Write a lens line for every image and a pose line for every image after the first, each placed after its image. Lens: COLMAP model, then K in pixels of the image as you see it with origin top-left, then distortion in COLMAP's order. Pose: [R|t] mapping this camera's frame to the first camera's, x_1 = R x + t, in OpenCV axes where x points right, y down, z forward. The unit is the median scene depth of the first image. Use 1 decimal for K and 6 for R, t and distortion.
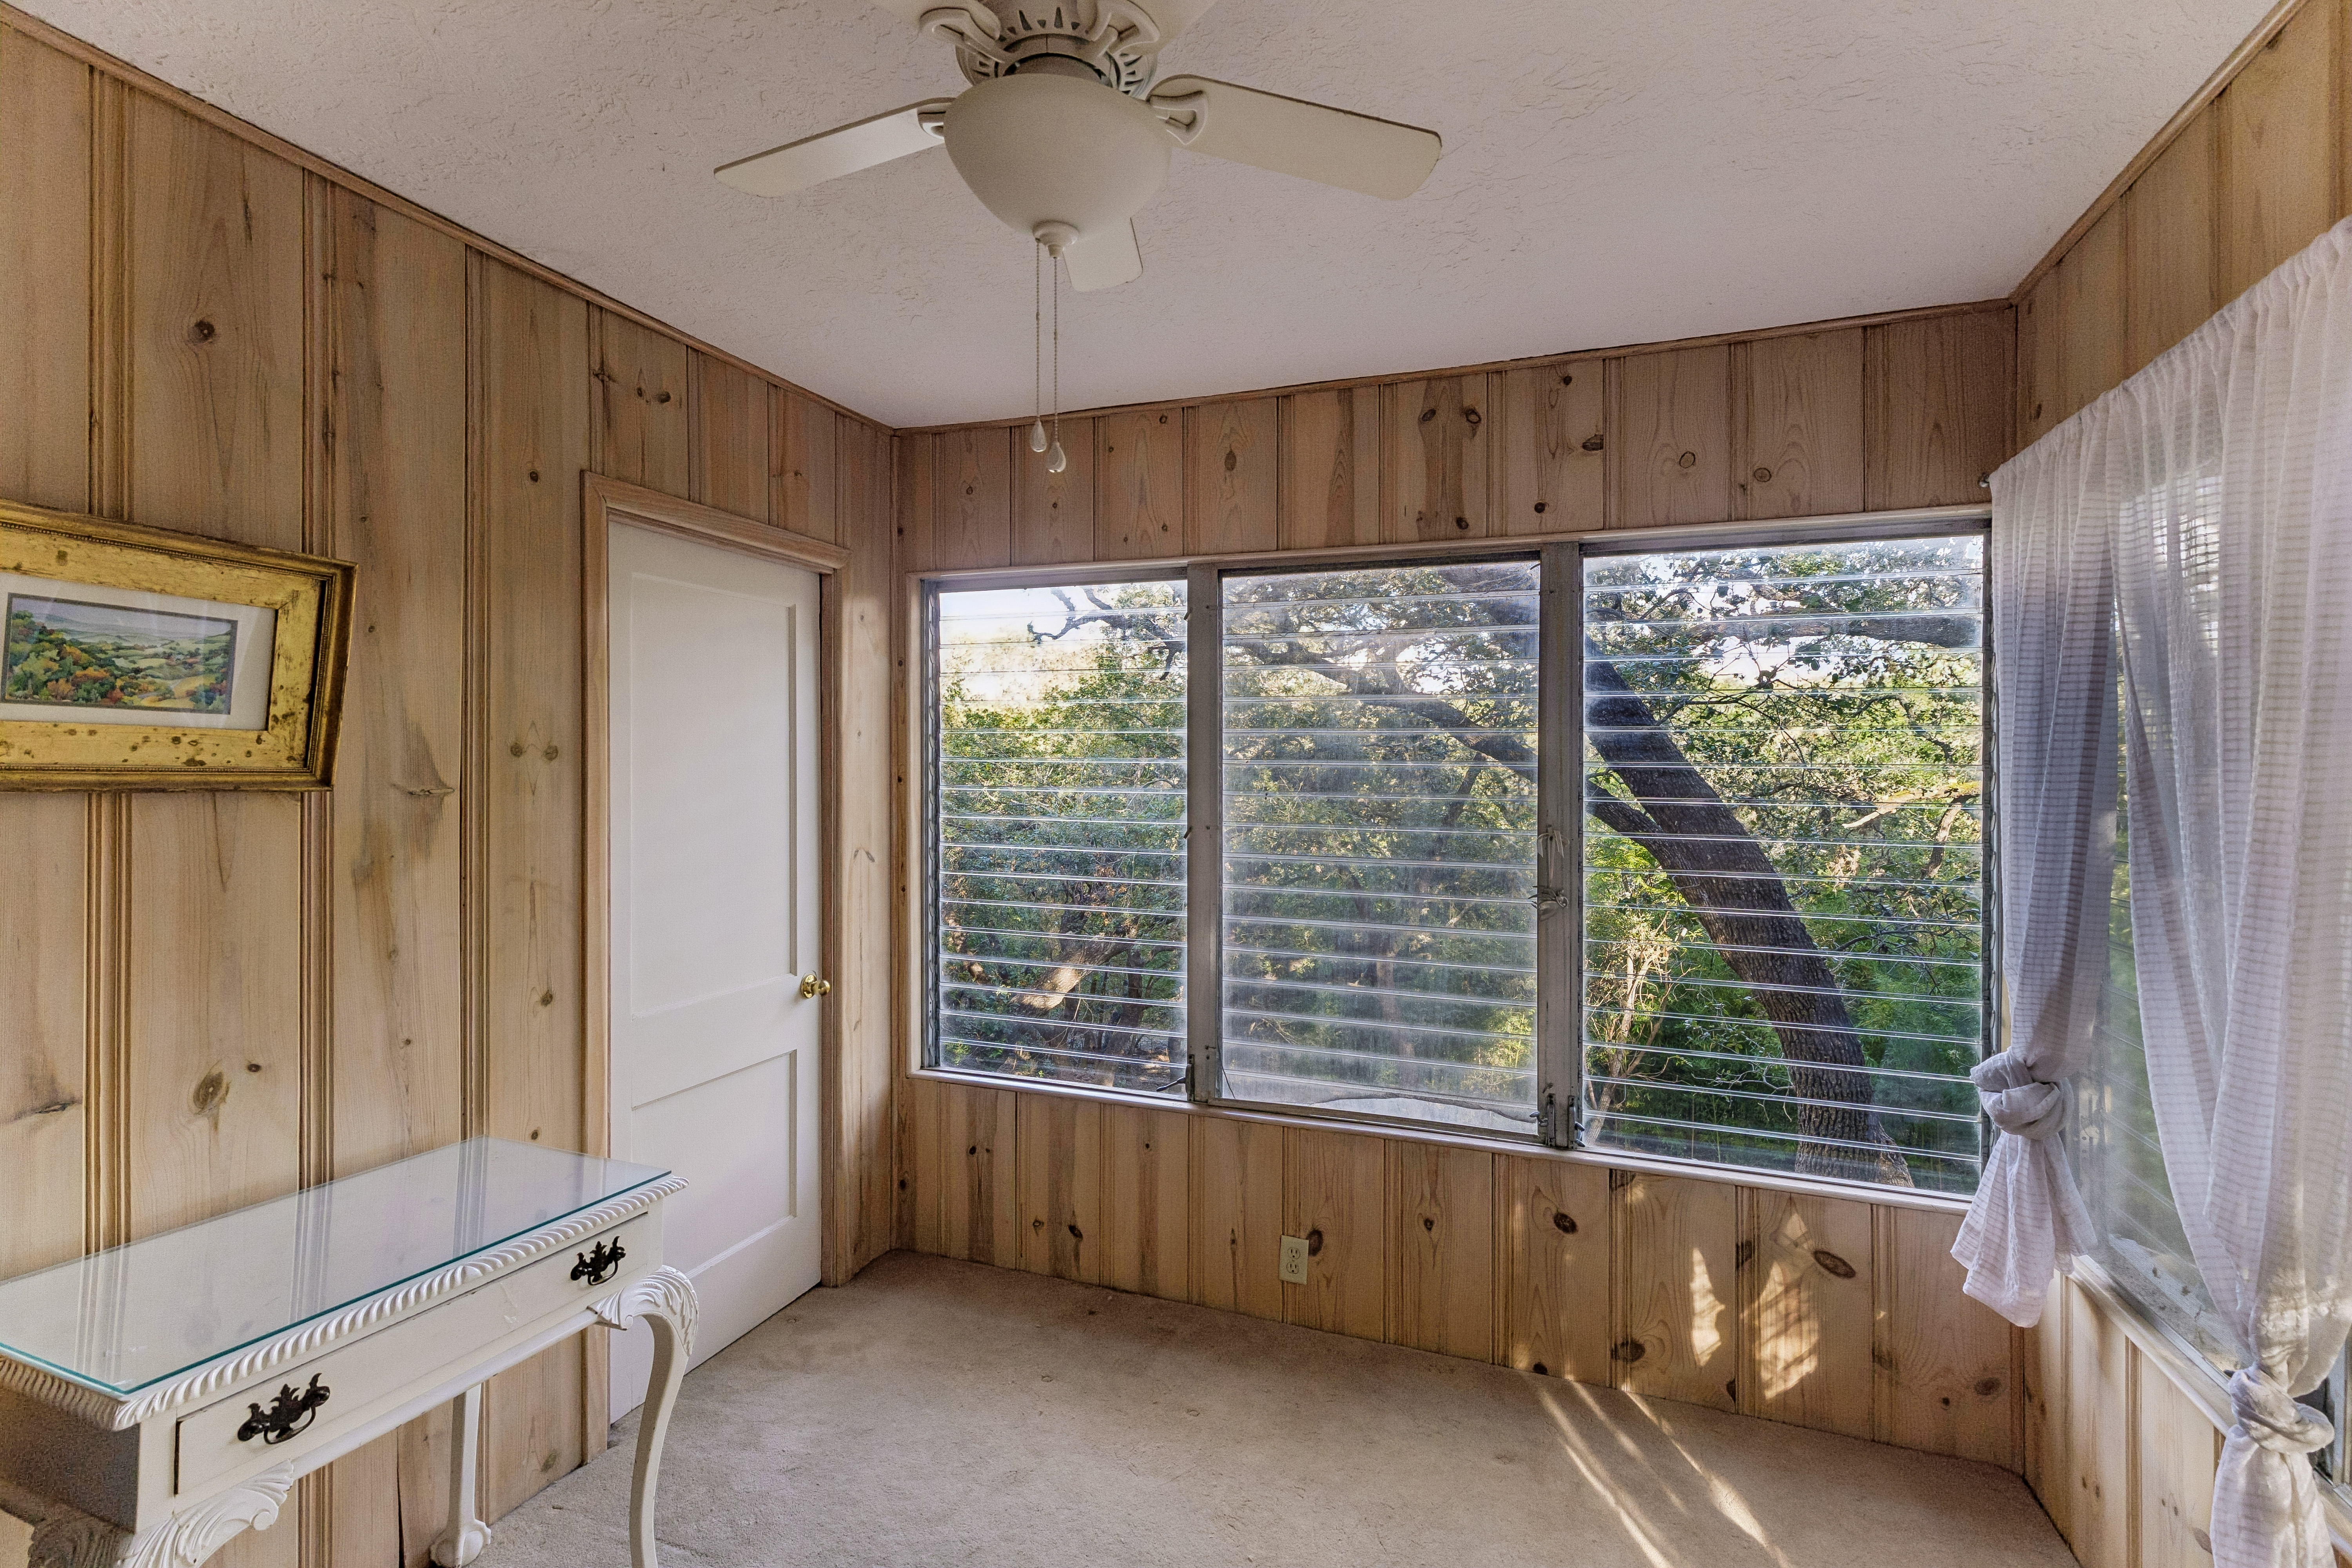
lens RADIAL K [[1068.6, 0, 1173.2], [0, 1068.6, 782.3], [0, 0, 1]] dist [0.005723, -0.001780]
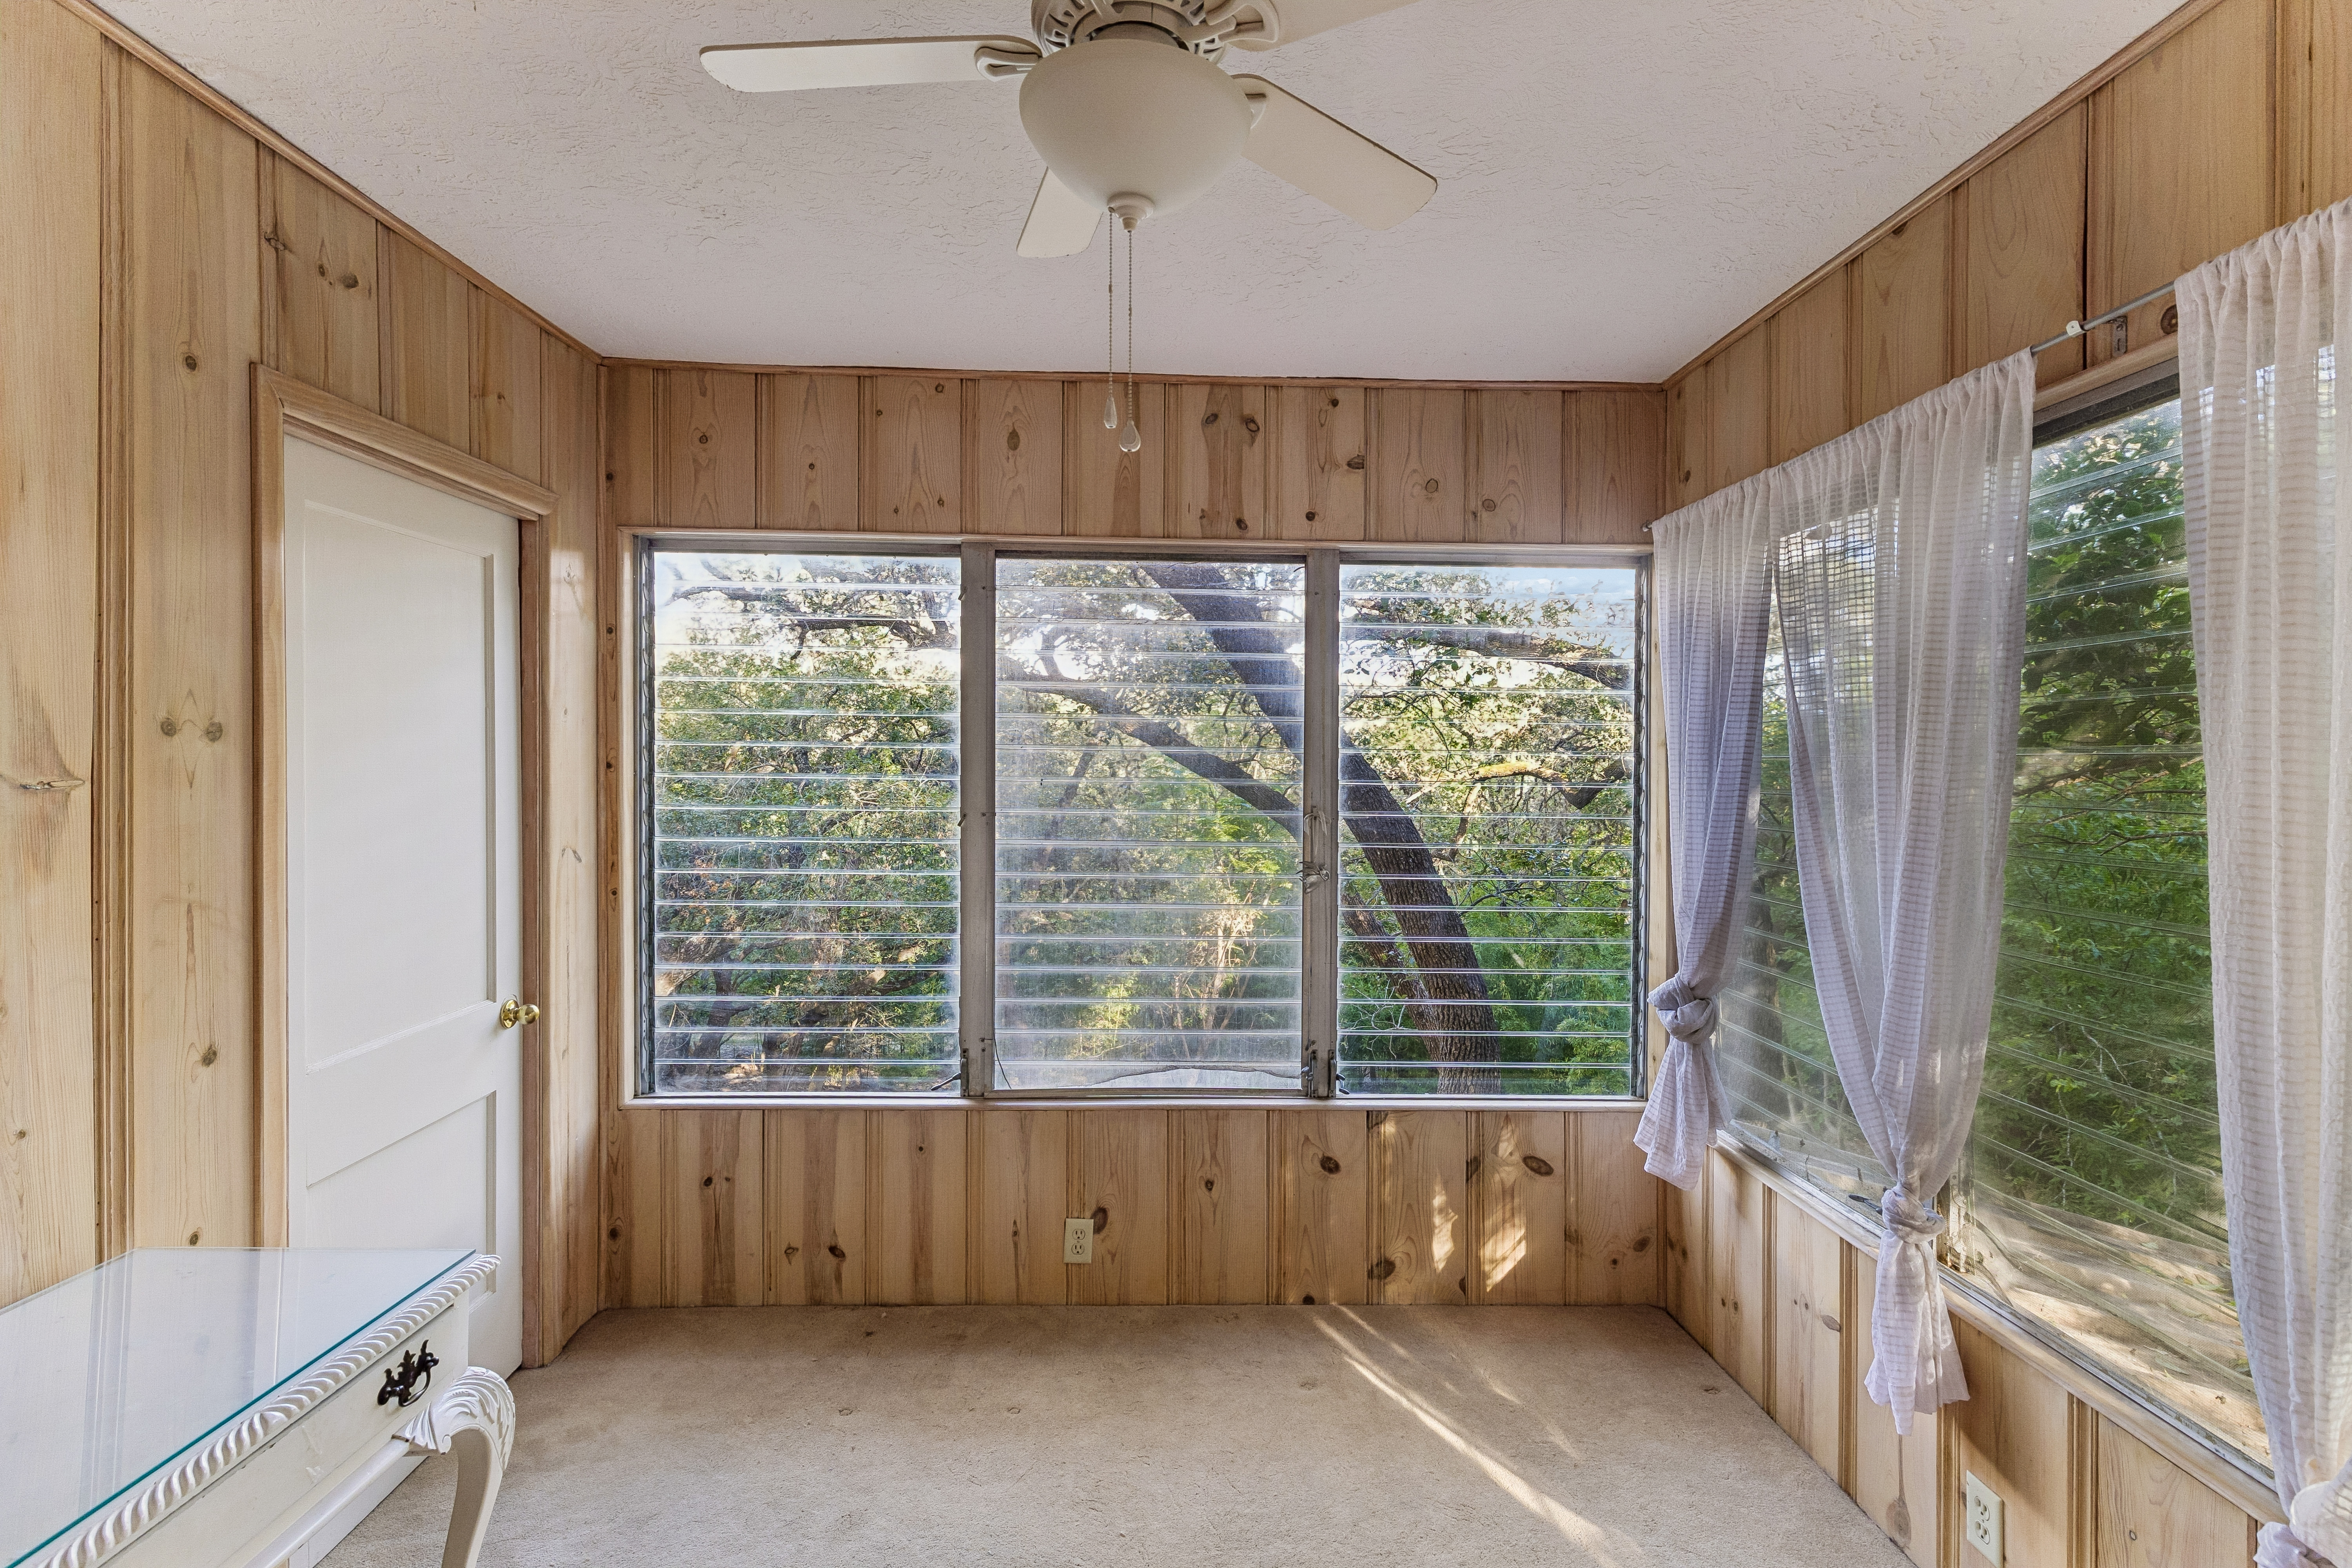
lens RADIAL K [[1068.6, 0, 1189.3], [0, 1068.6, 774.5], [0, 0, 1]] dist [0.005723, -0.001780]
pose [[0.926631, -0.005262, 0.375935, -0.194985], [0.002532, 0.999967, 0.007754, -0.001110], [-0.375963, -0.006233, 0.926614, 0.033007]]
